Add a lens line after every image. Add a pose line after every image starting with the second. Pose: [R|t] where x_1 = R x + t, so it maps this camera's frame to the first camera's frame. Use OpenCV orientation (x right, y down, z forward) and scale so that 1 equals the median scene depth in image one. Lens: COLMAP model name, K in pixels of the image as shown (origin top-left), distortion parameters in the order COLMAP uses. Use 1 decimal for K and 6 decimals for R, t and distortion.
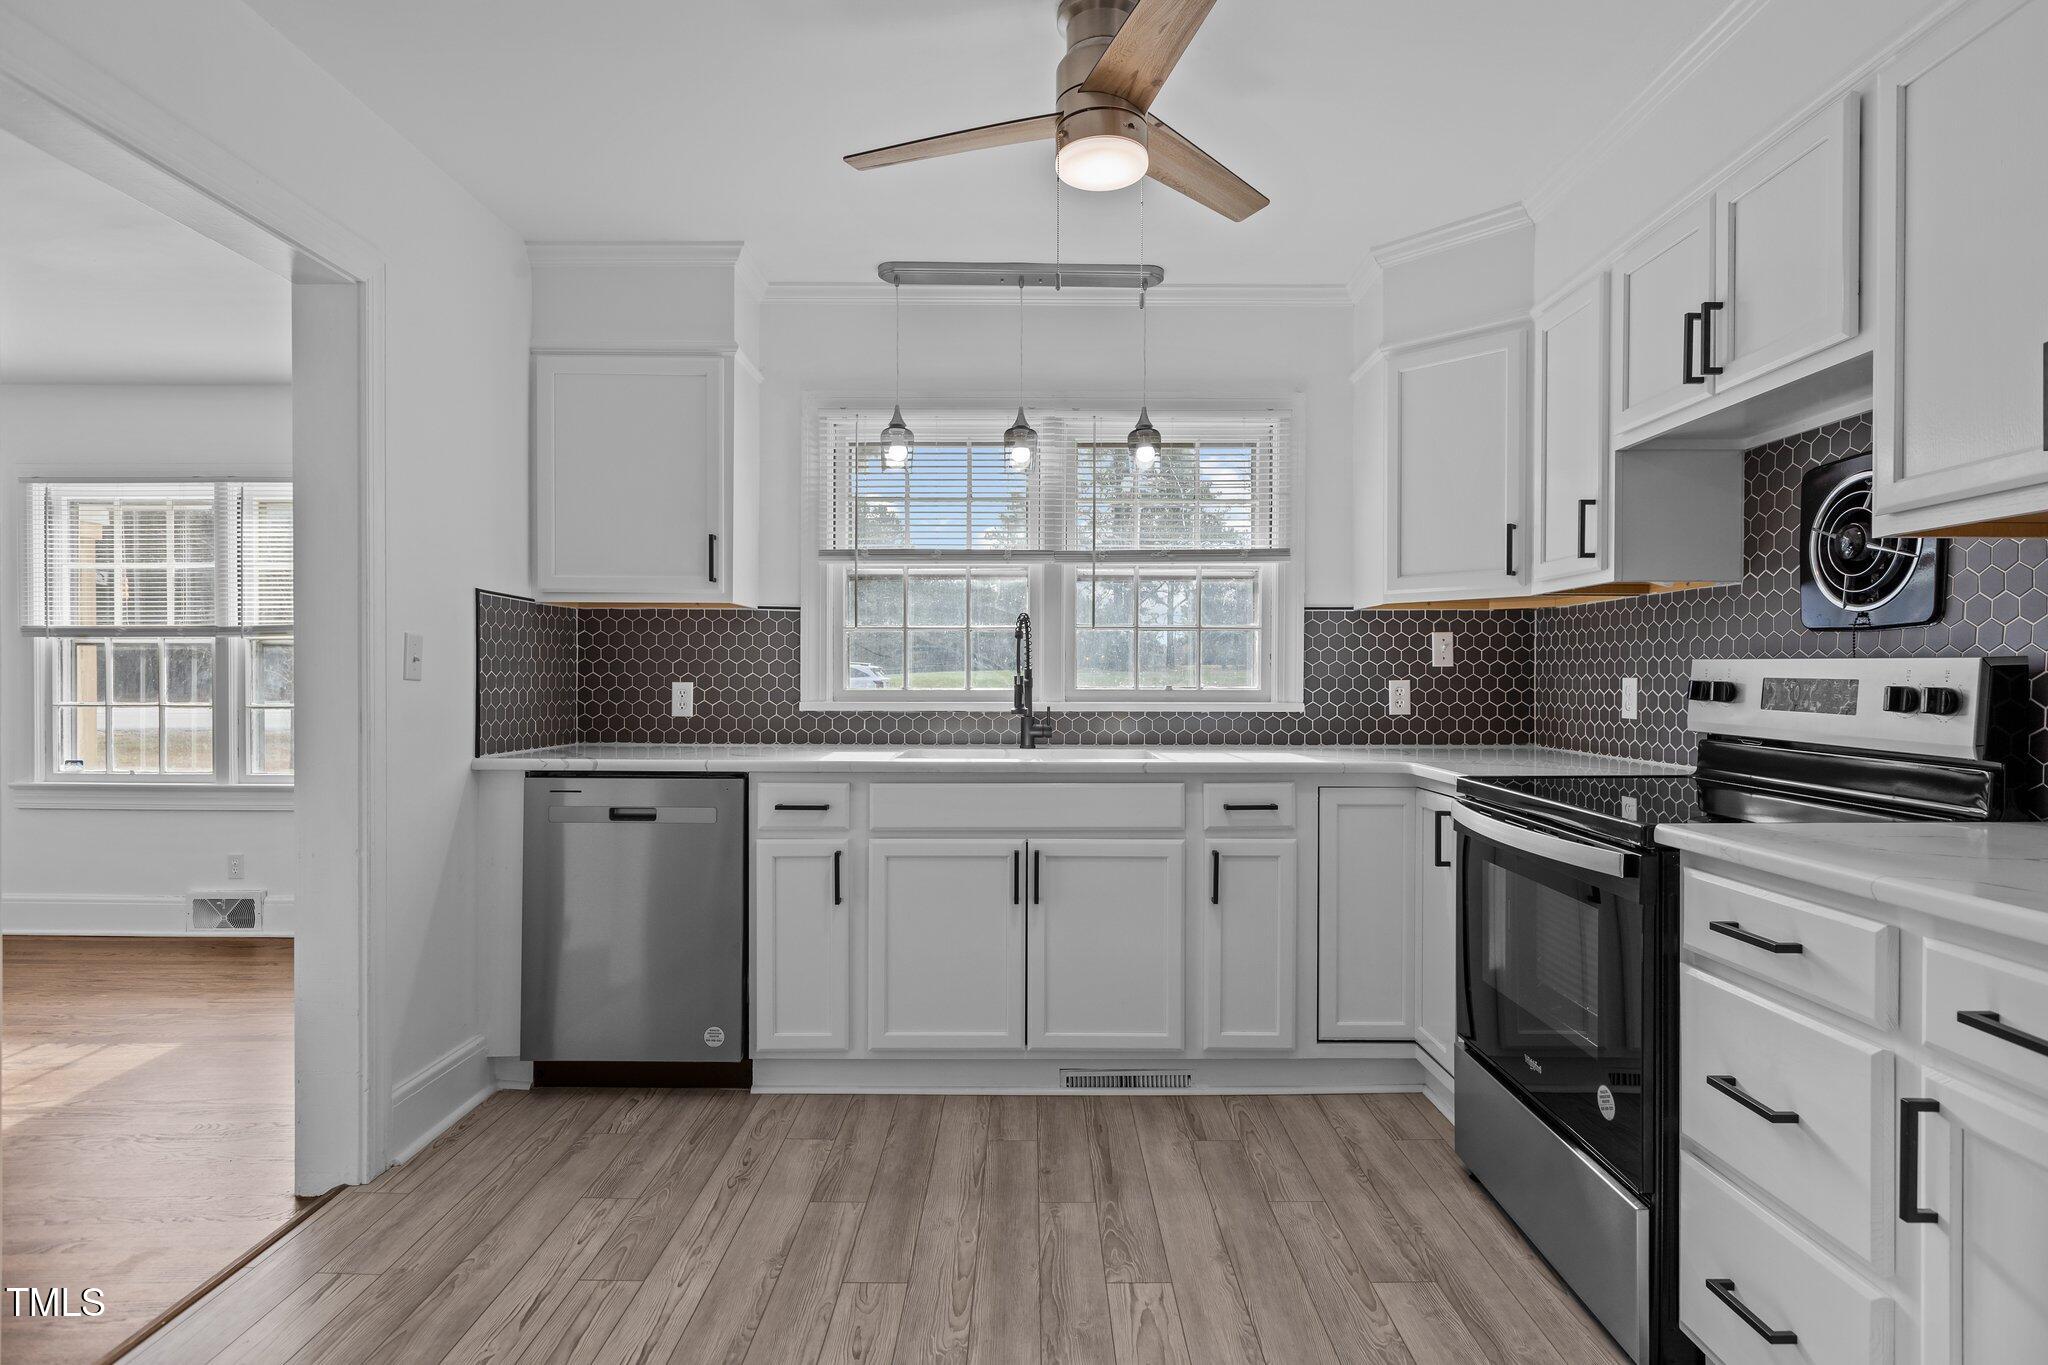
lens RADIAL K [[1062.0, 0, 1020.9], [0, 1062.0, 681.1], [0, 0, 1]] dist [0.000716, 0.000773]
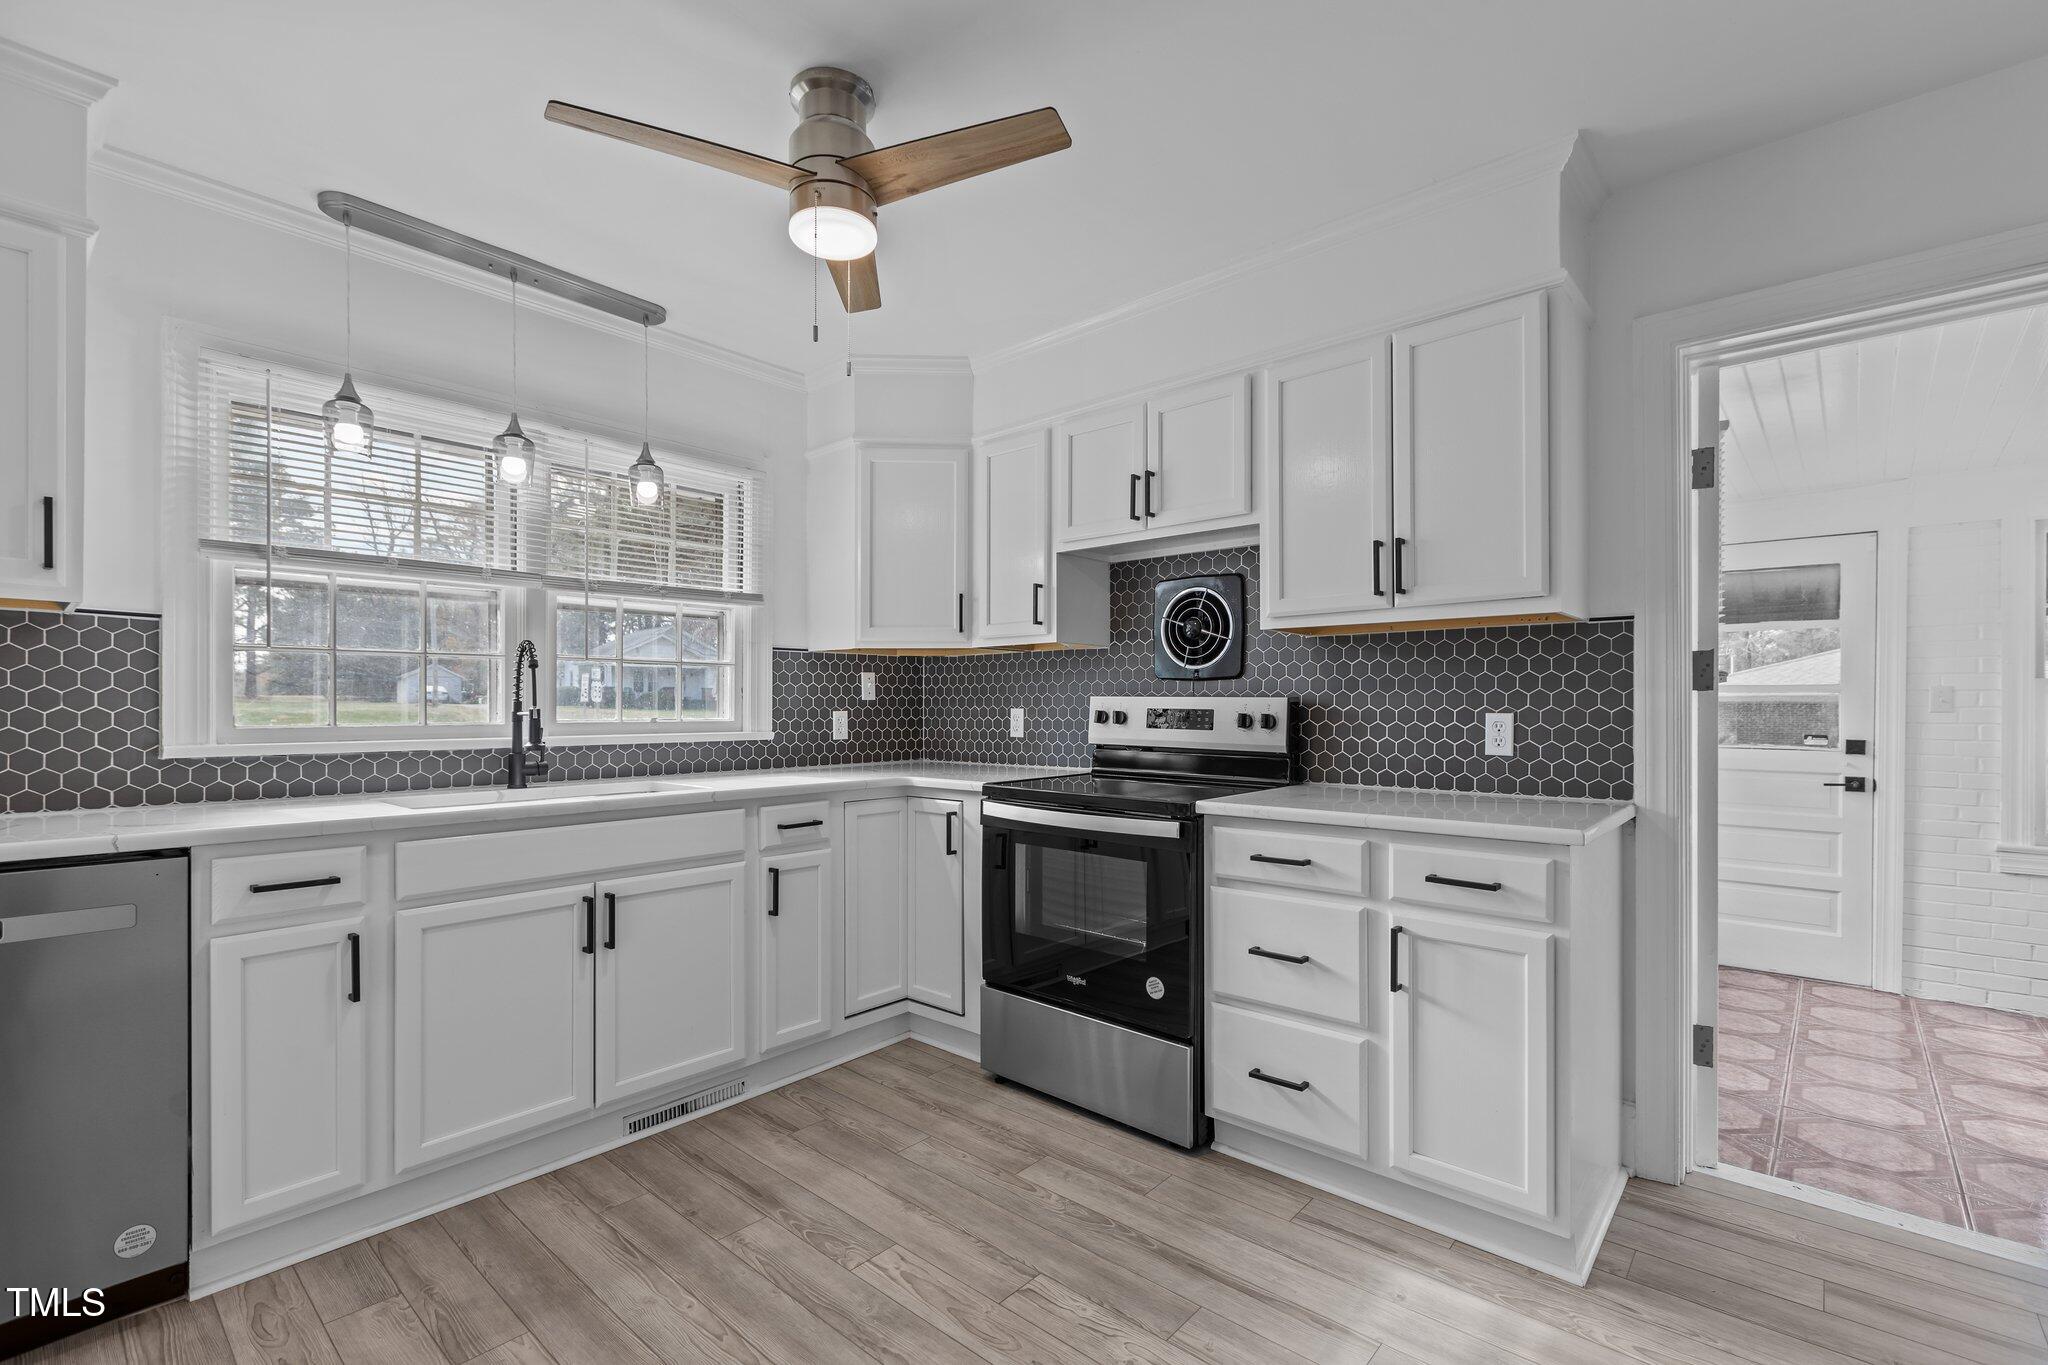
lens RADIAL K [[921.3, 0, 1036.1], [0, 921.3, 703.3], [0, 0, 1]] dist [0.001796, -0.000081]
pose [[0.649734, 0.000636, 0.760162, -0.330274], [0.005236, 0.999972, -0.005312, -0.003130], [-0.760144, 0.007432, 0.649712, 0.158551]]
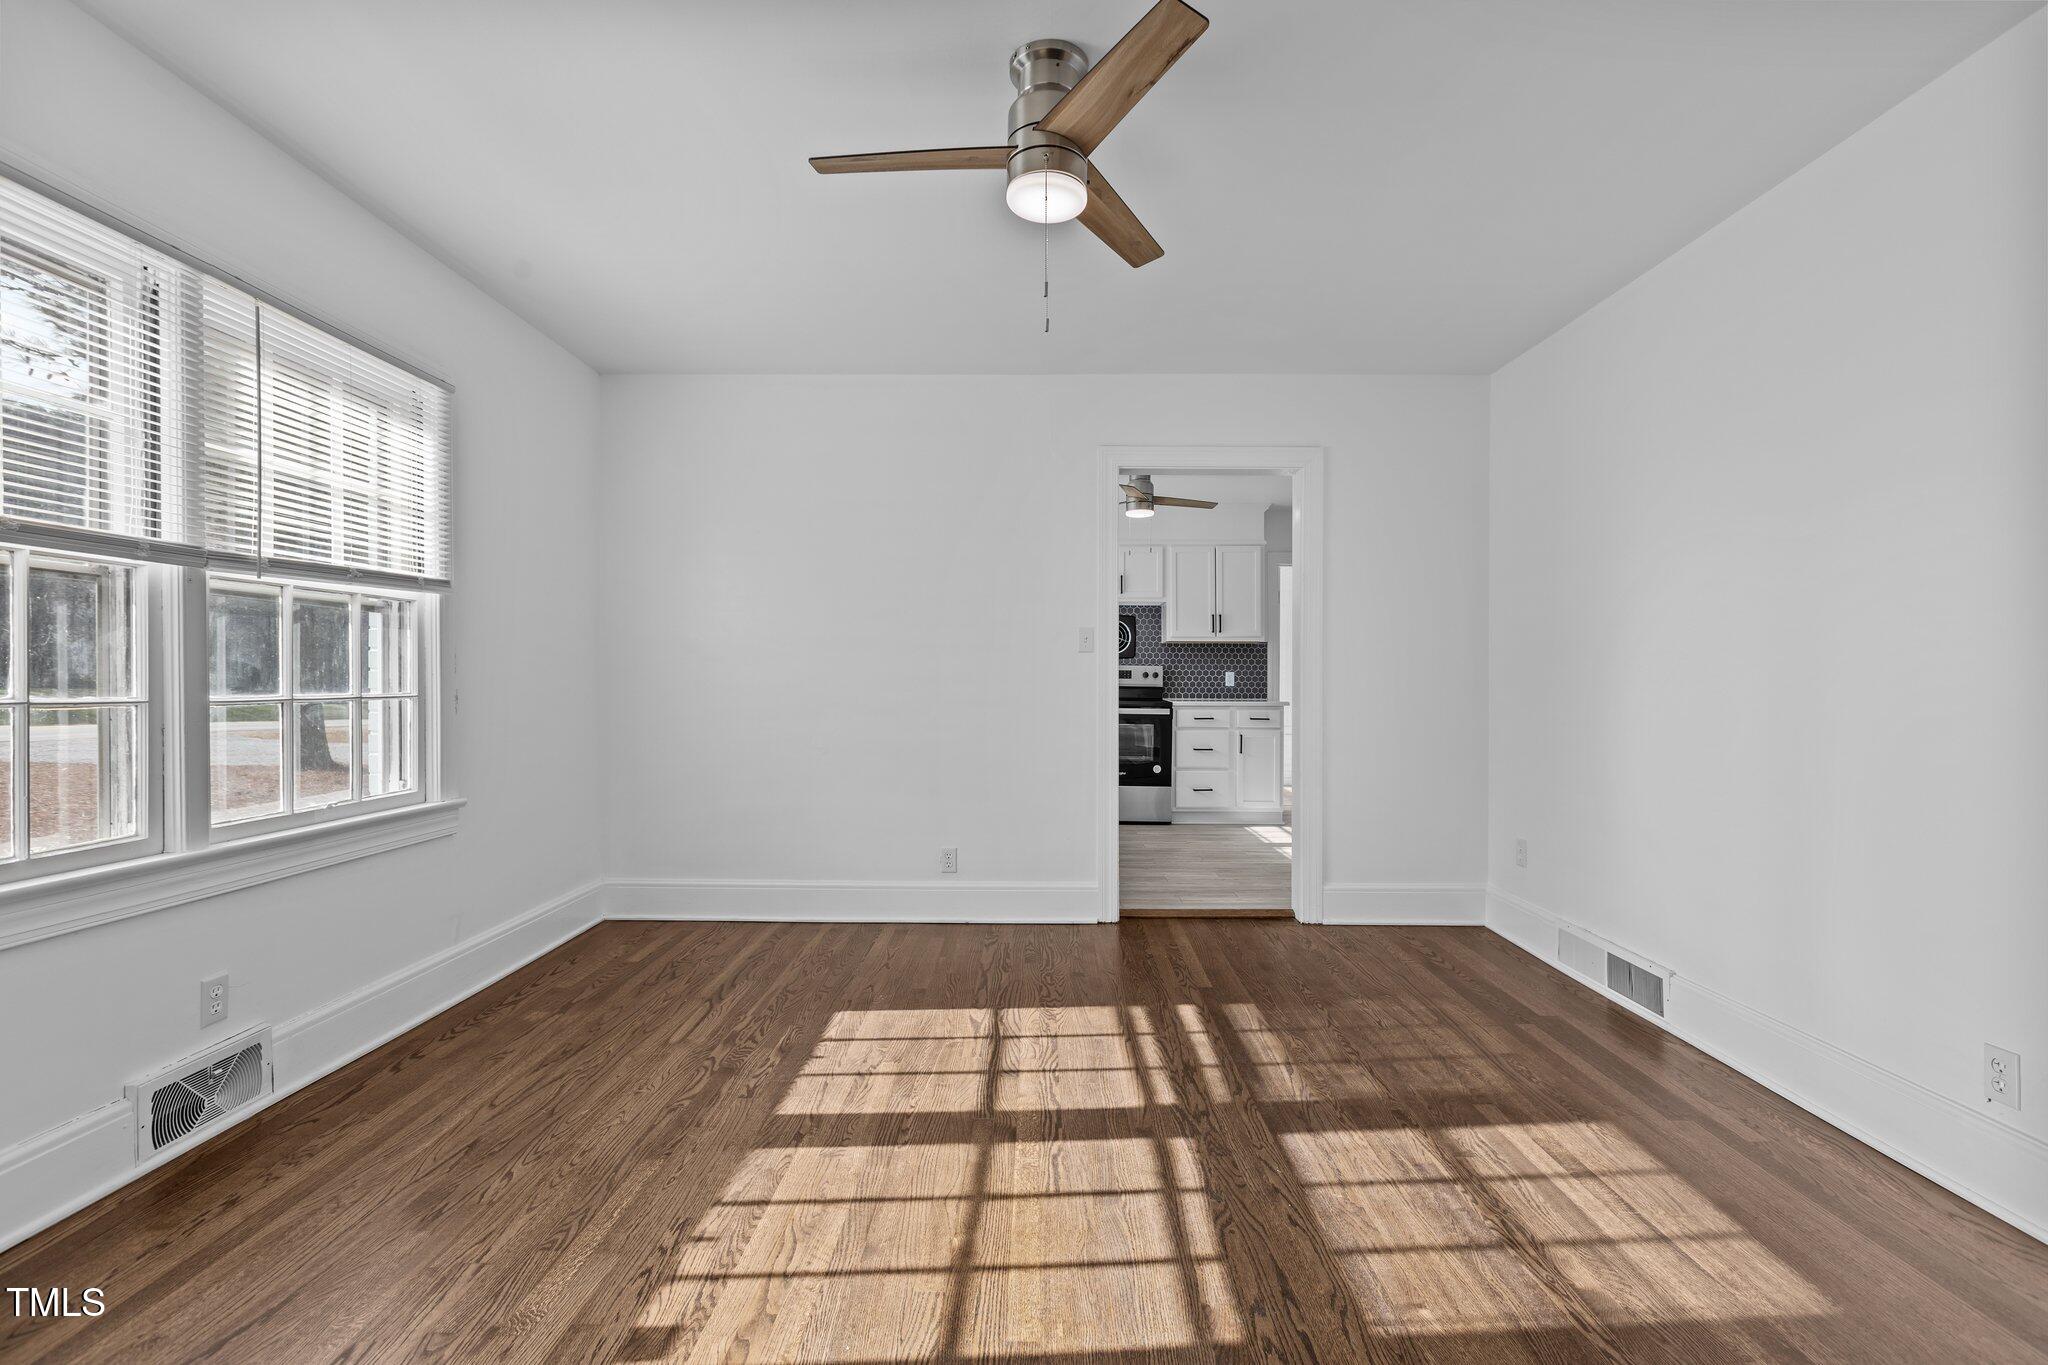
lens RADIAL K [[921.3, 0, 1039.3], [0, 921.3, 686.1], [0, 0, 1]] dist [0.001796, -0.000081]
pose [[-0.023612, -0.003849, 0.999714, -1.836118], [0.004485, 0.999982, 0.003956, 0.027856], [-0.999711, 0.004578, -0.023594, 0.914946]]
